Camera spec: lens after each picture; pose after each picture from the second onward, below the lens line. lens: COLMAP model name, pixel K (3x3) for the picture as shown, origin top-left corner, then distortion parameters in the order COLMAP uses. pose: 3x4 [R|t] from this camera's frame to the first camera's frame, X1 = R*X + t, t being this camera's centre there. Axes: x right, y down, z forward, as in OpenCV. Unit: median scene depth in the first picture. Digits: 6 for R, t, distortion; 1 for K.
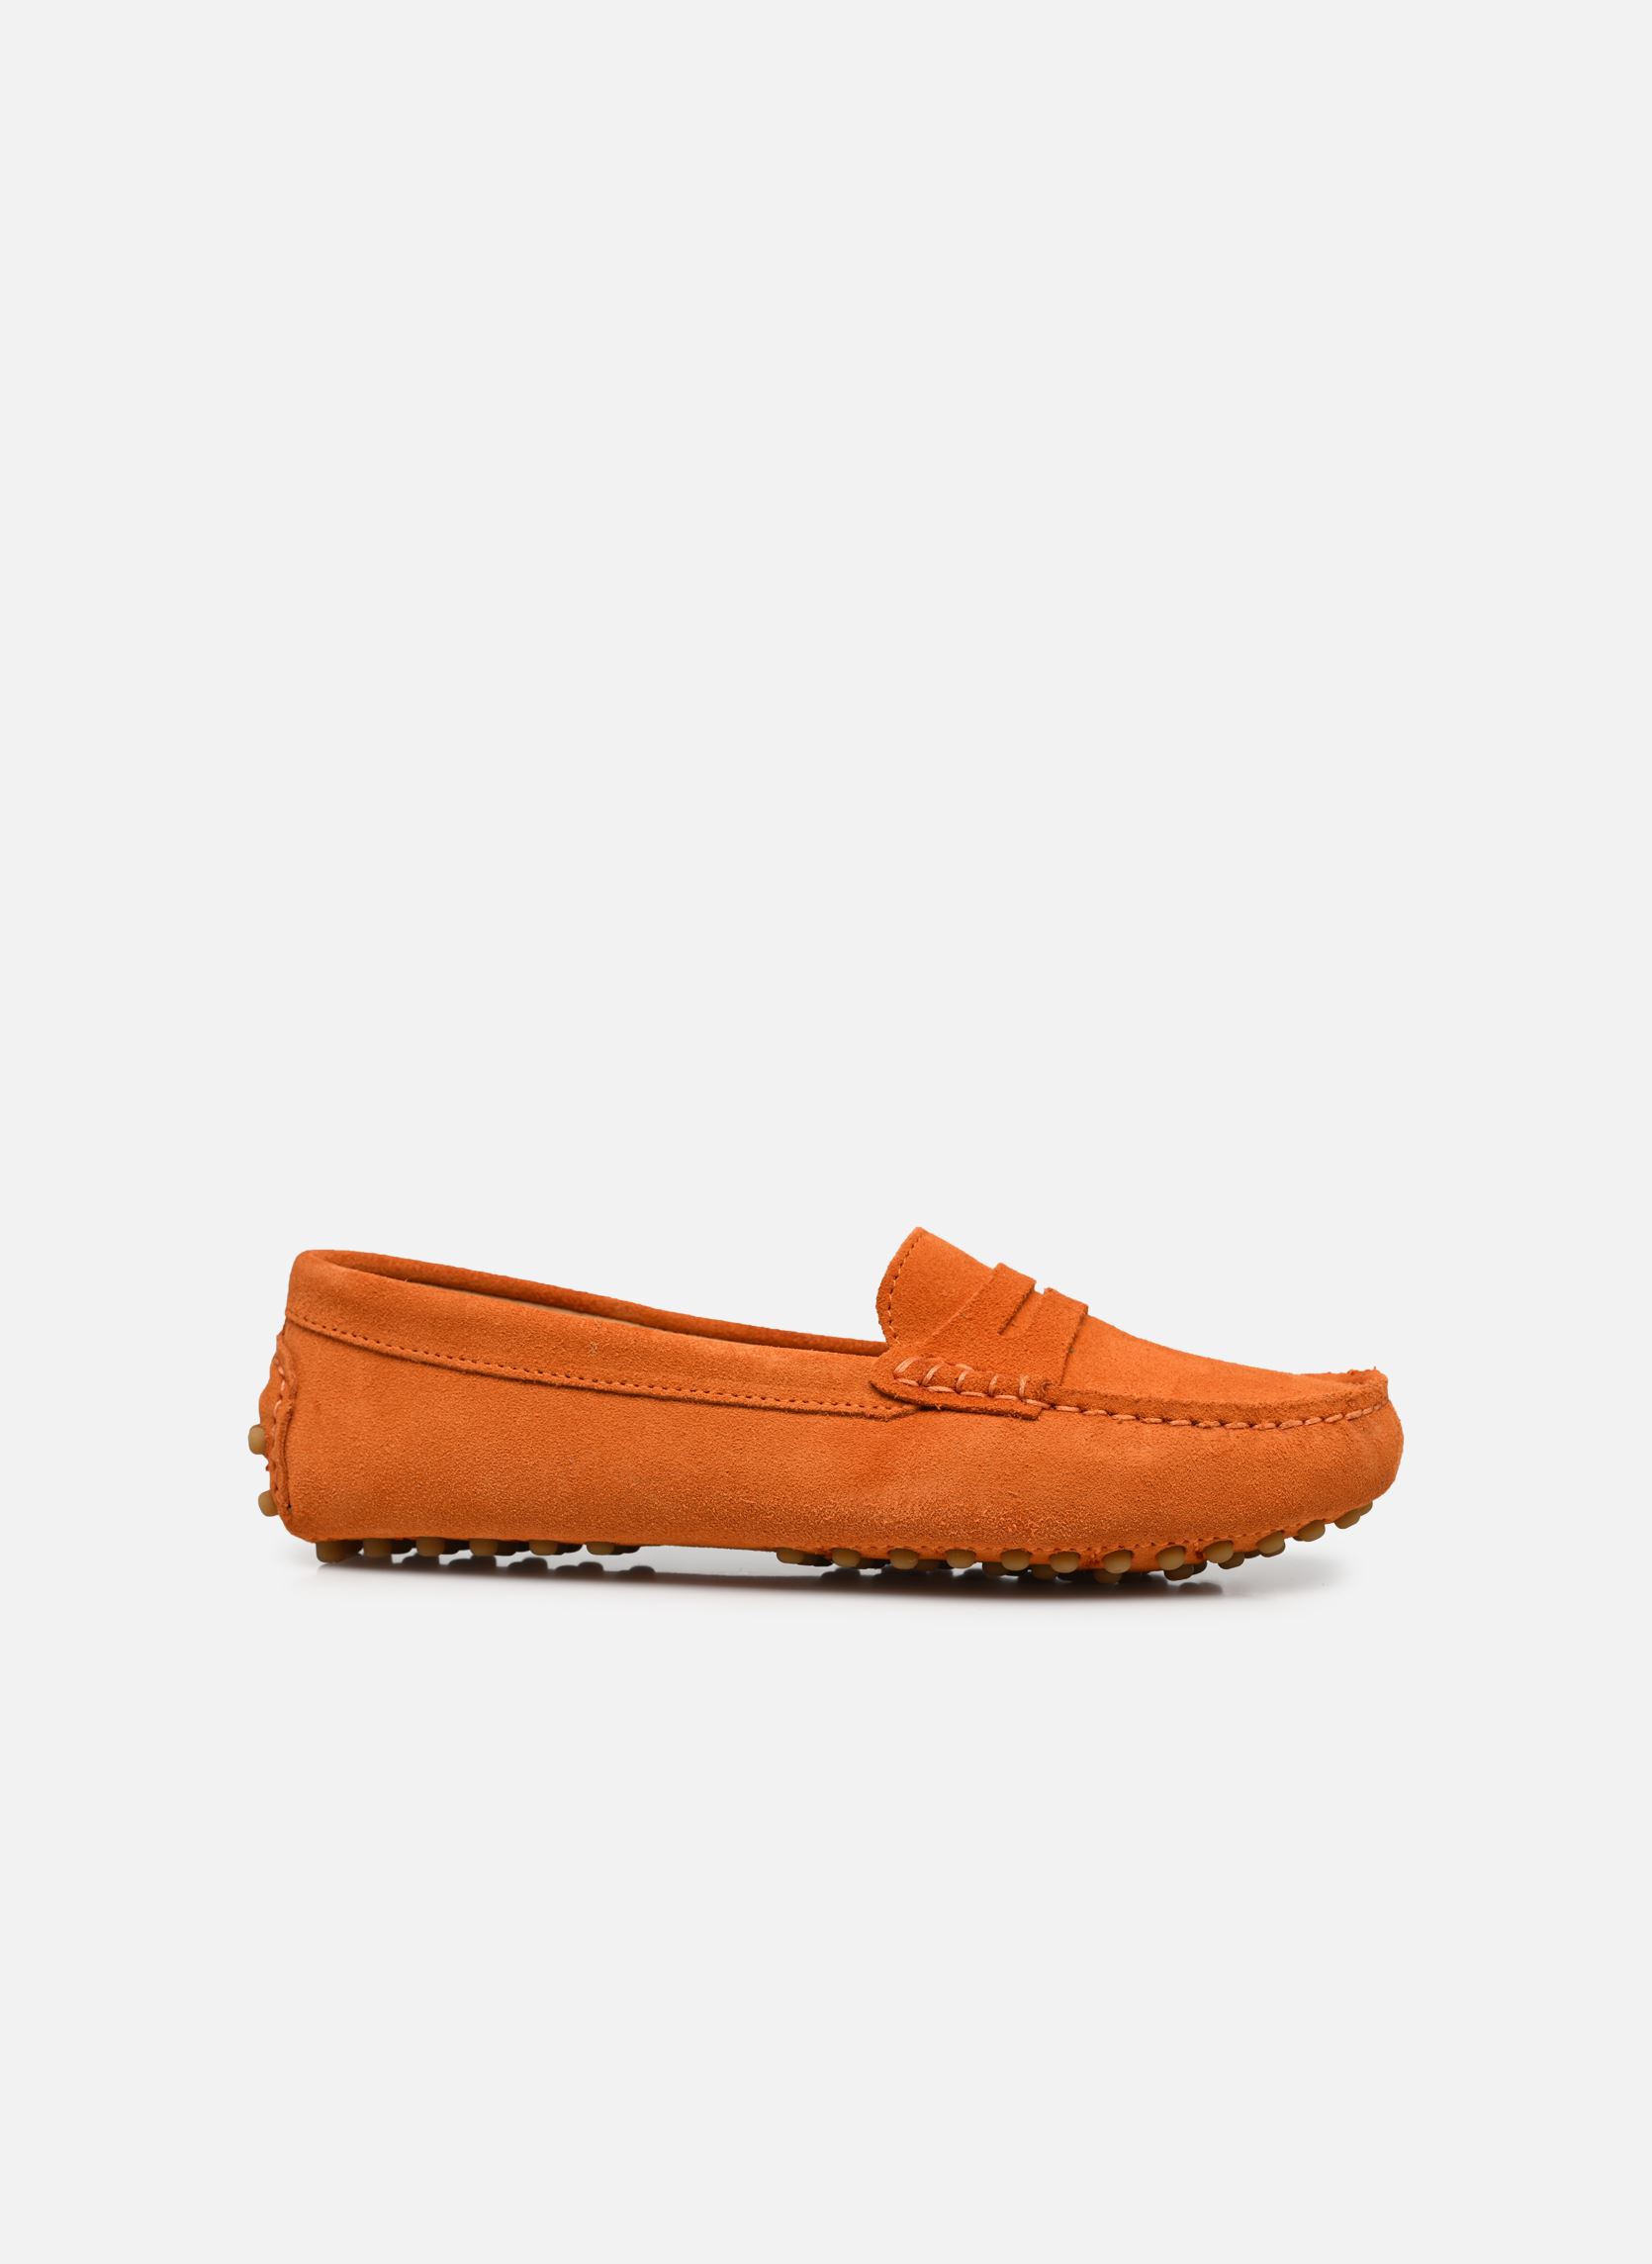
lens RADIAL K [[7332.9, 0, 825.8], [0, 7332.9, 1132.0], [0, 0, 1]] dist [-0.132329, 0.000000]
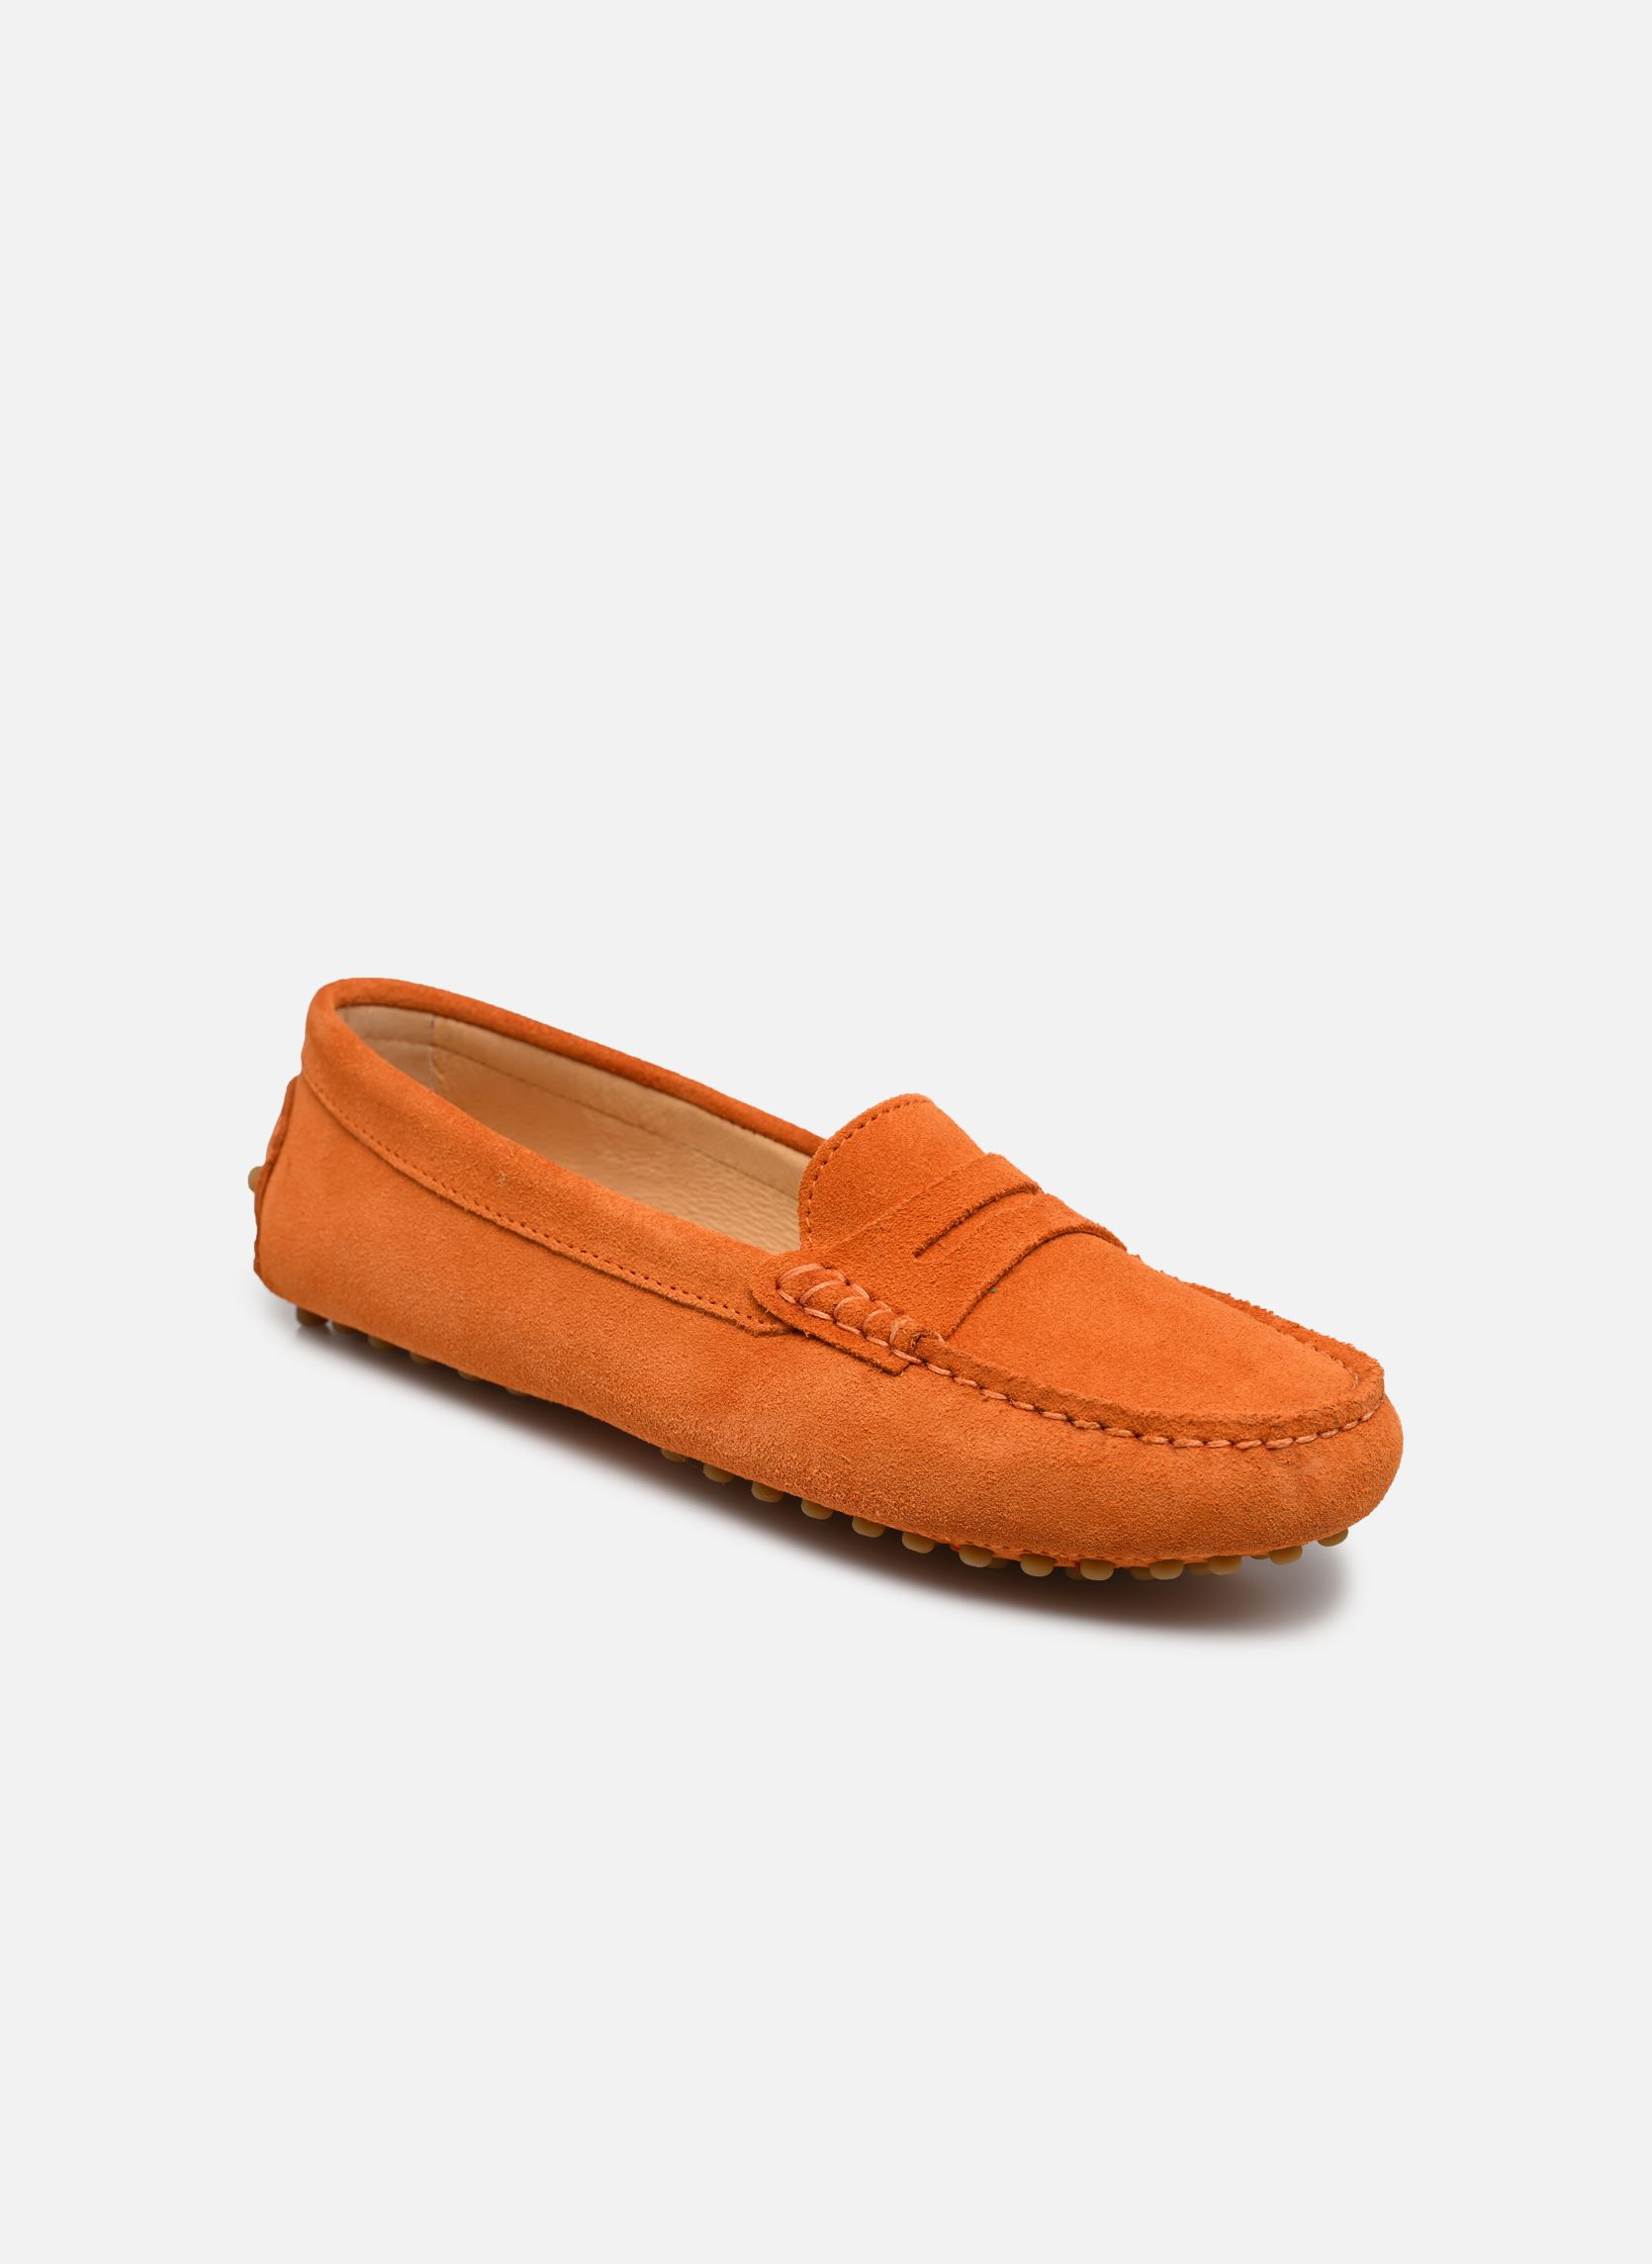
lens RADIAL K [[7332.9, 0, 826.0], [0, 7332.9, 1132.2], [0, 0, 1]] dist [-0.132329, 0.000000]
pose [[0.717314, 0.241716, -0.653479, 0.568181], [-0.005394, 0.939793, 0.341701, -0.275811], [0.696729, -0.241582, 0.675430, 0.431485]]
